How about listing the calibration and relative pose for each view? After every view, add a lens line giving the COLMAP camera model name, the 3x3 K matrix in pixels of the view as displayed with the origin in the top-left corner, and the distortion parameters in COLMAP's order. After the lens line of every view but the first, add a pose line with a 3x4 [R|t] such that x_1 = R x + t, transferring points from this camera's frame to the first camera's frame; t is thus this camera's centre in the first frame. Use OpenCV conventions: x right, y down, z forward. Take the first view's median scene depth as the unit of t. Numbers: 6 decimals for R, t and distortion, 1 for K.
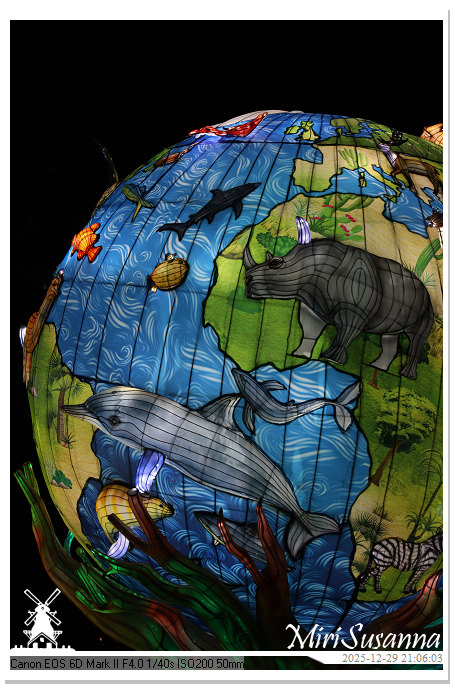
lens RADIAL K [[919.8, 0, 227.5], [0, 919.8, 347.0], [0, 0, 1]] dist [-0.005220, -0.007269]
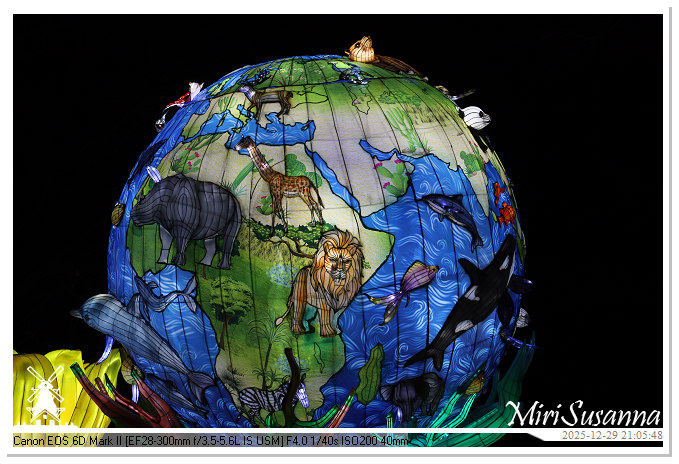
lens RADIAL K [[731.6, 0, 318.8], [0, 731.6, 232.3], [0, 0, 1]] dist [-0.005254, 0.000174]
pose [[0.829292, -0.144224, -0.539883, 0.872621], [0.157679, 0.987256, -0.021530, 0.025380], [0.536108, -0.067274, 0.841465, 0.184780]]
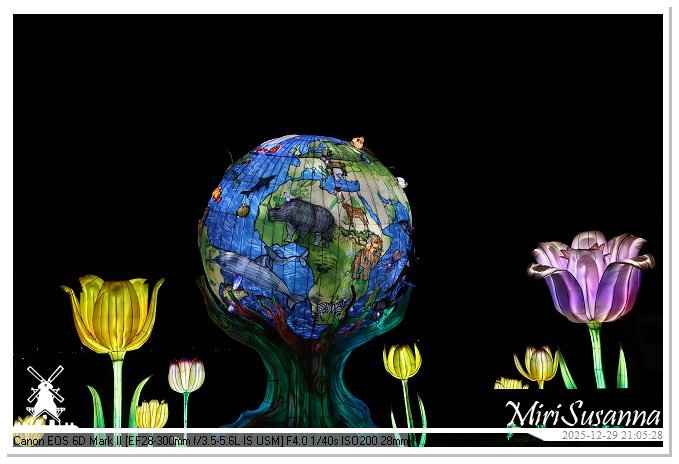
lens RADIAL K [[550.6, 0, 339.5], [0, 550.6, 232.0], [0, 0, 1]] dist [-0.002657, -0.001337]
pose [[0.998757, -0.027882, -0.041327, 0.306731], [0.032194, 0.993670, 0.107628, -0.194091], [0.038065, -0.108825, 0.993332, -0.676936]]
